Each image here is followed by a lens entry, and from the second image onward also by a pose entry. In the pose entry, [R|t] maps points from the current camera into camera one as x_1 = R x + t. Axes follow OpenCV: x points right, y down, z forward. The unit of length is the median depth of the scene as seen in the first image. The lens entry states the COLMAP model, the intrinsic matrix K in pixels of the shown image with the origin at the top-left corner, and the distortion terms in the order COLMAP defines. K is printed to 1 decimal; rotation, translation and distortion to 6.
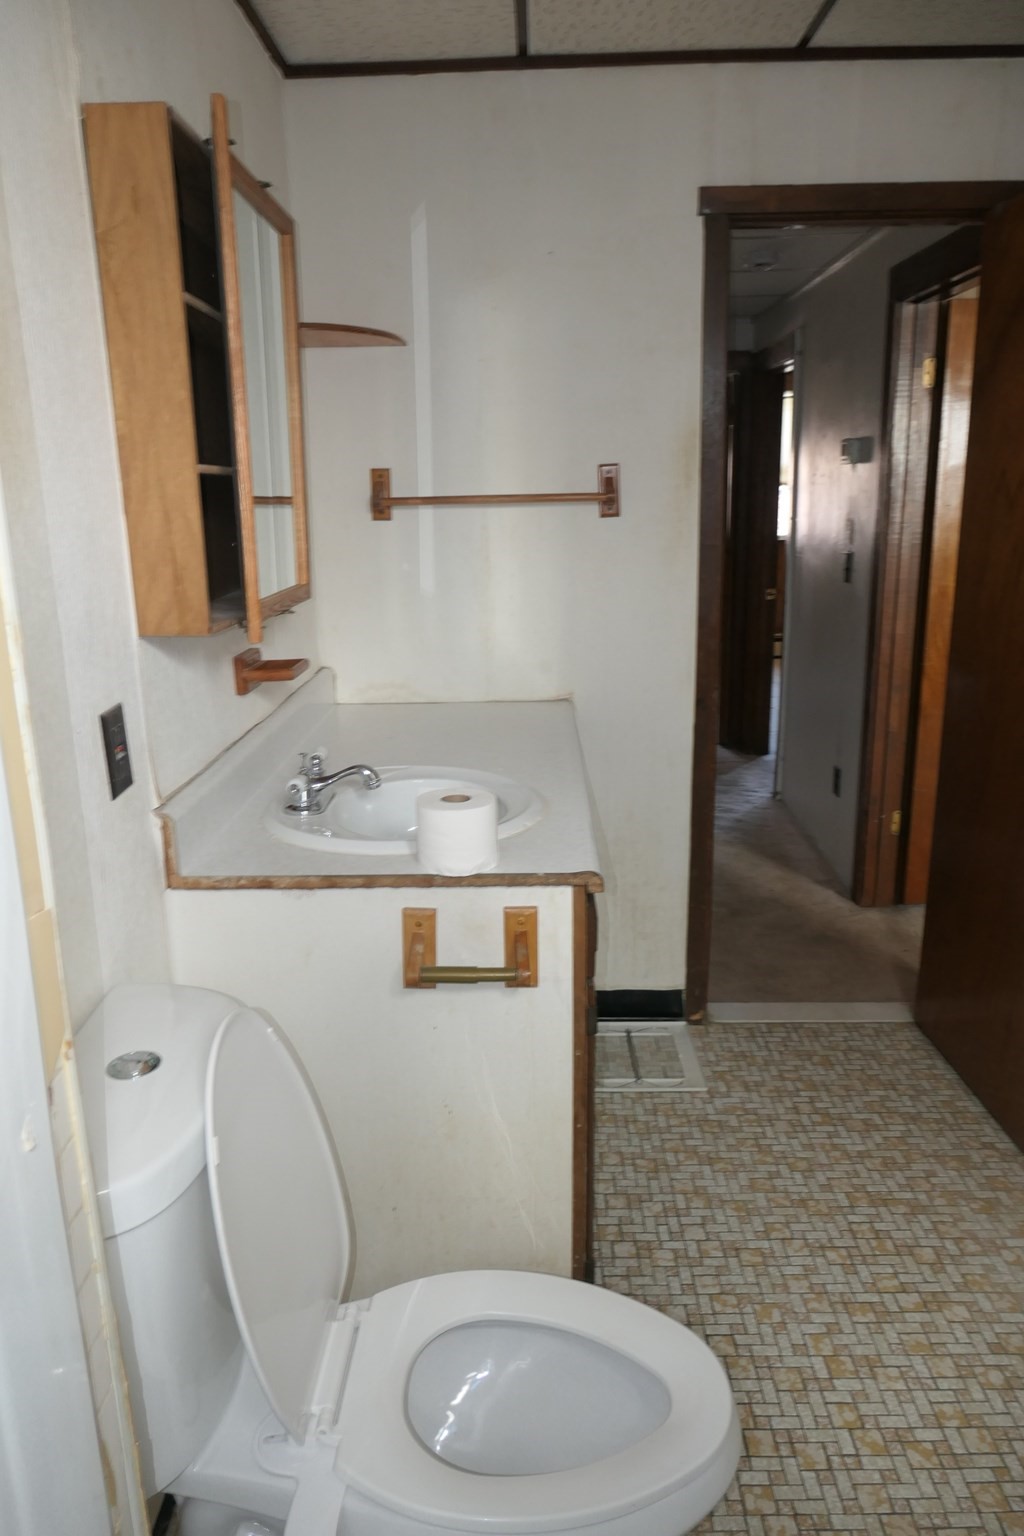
lens RADIAL K [[1064.3, 0, 518.7], [0, 1064.3, 769.5], [0, 0, 1]] dist [-0.009151, 0.010328]
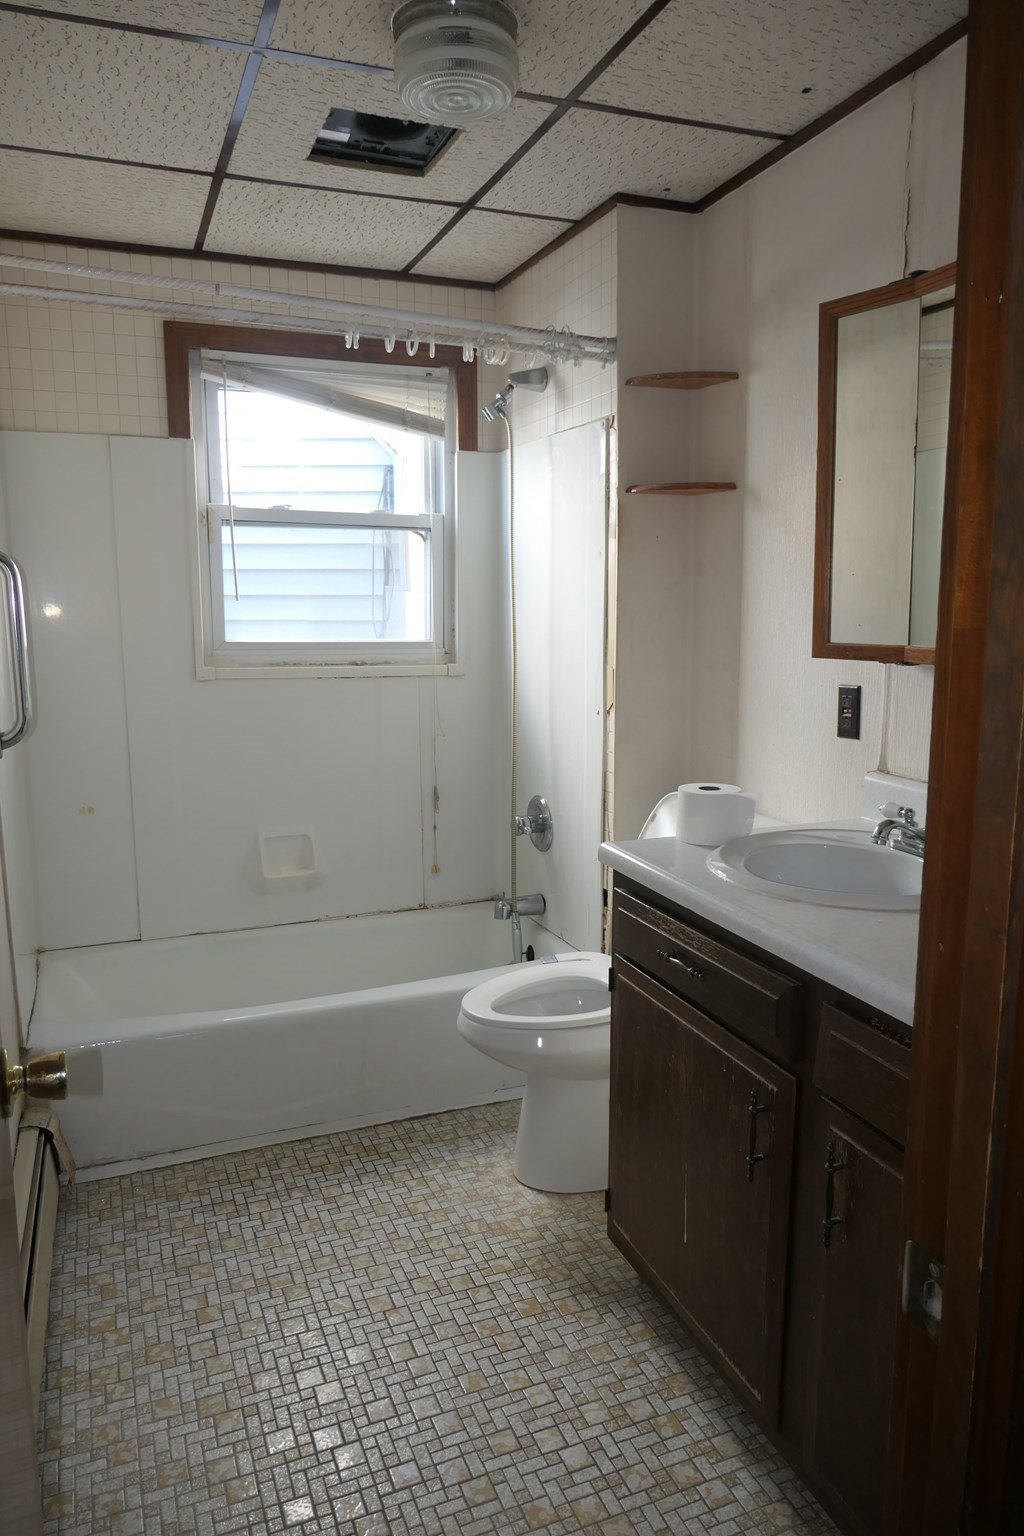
lens RADIAL K [[1064.3, 0, 513.6], [0, 1064.3, 763.0], [0, 0, 1]] dist [-0.009151, 0.010328]
pose [[-0.925745, 0.084543, -0.368578, 0.486381], [-0.076100, 0.913096, 0.400580, -0.387380], [0.370413, 0.398884, -0.838860, 1.524929]]
